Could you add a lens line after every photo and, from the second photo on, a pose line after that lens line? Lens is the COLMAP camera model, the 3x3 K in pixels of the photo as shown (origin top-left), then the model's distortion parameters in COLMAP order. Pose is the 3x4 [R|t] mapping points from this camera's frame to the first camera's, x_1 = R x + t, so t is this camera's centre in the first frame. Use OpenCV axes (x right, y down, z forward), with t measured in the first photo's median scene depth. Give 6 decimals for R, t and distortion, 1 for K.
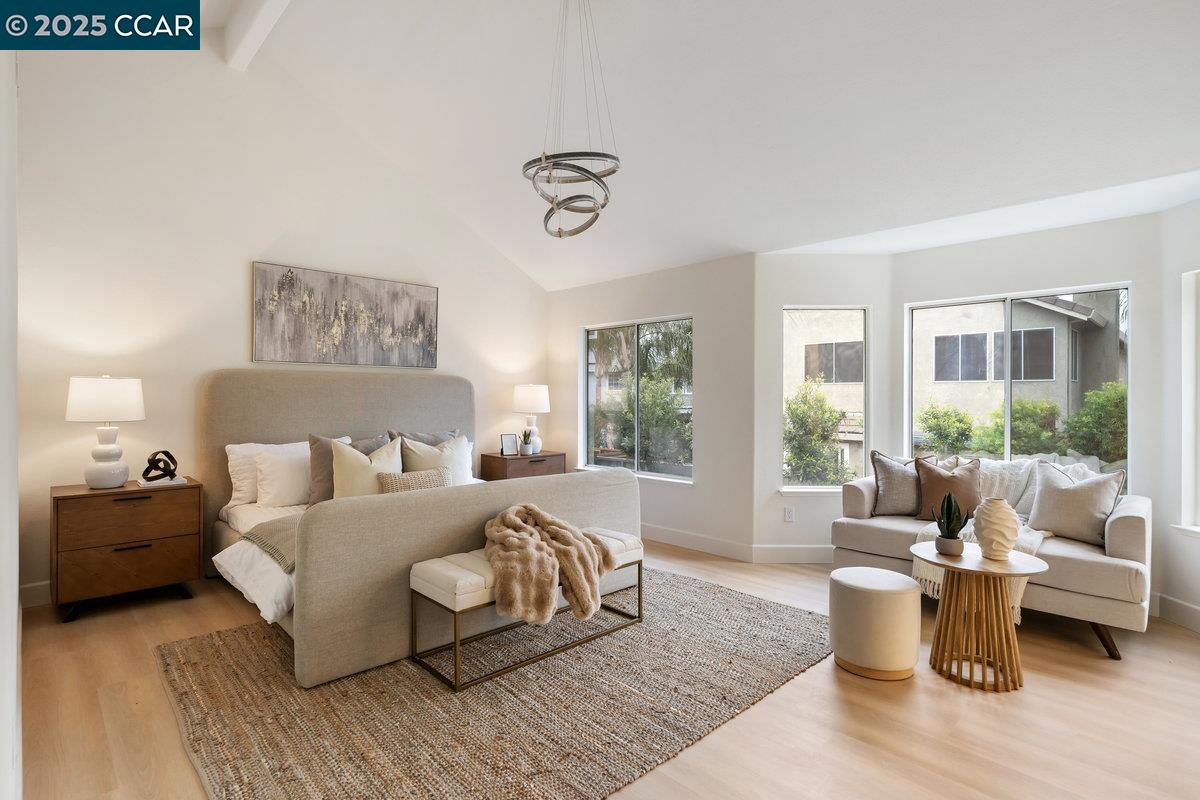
lens RADIAL K [[595.1, 0, 600.0], [0, 595.1, 400.0], [0, 0, 1]] dist [-0.000538, 0.000168]
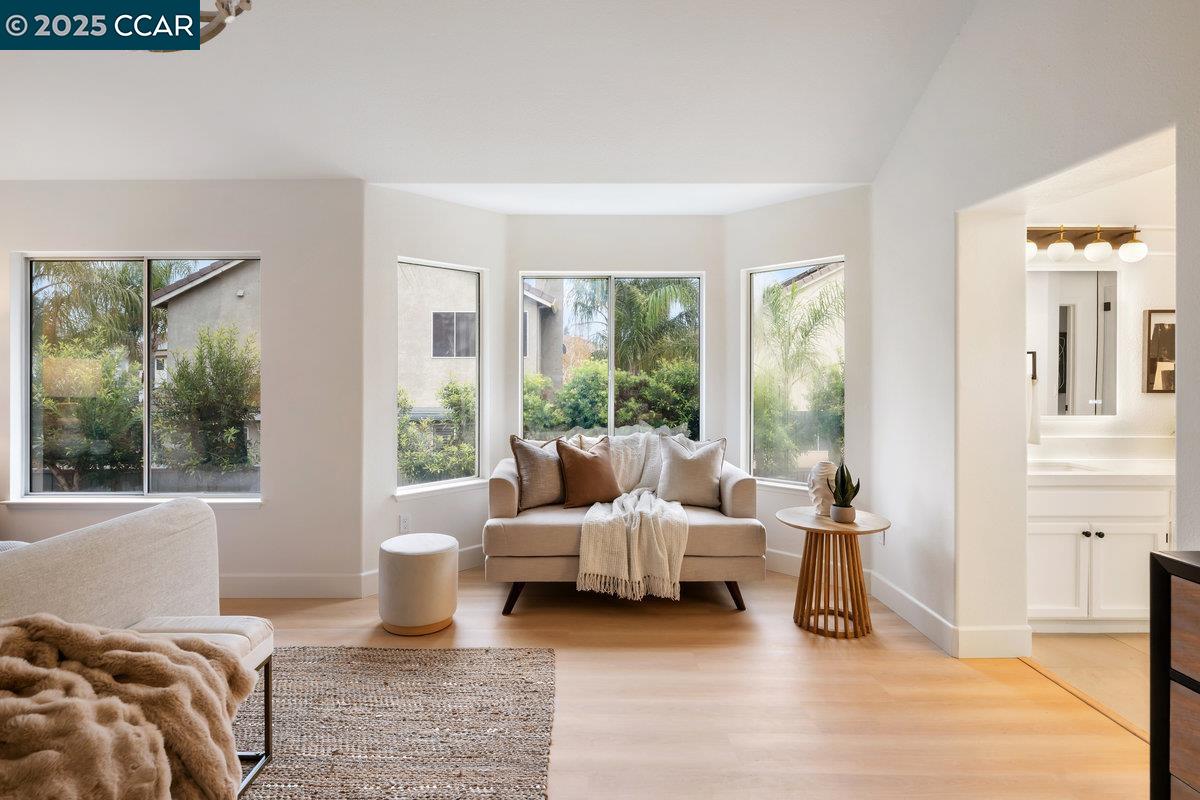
lens RADIAL K [[639.2, 0, 598.5], [0, 639.2, 370.9], [0, 0, 1]] dist [-0.003301, 0.002312]
pose [[0.697694, -0.002211, 0.716392, -0.147728], [0.008081, 0.999956, -0.004784, -0.004152], [-0.716350, 0.009127, 0.697681, 0.314171]]
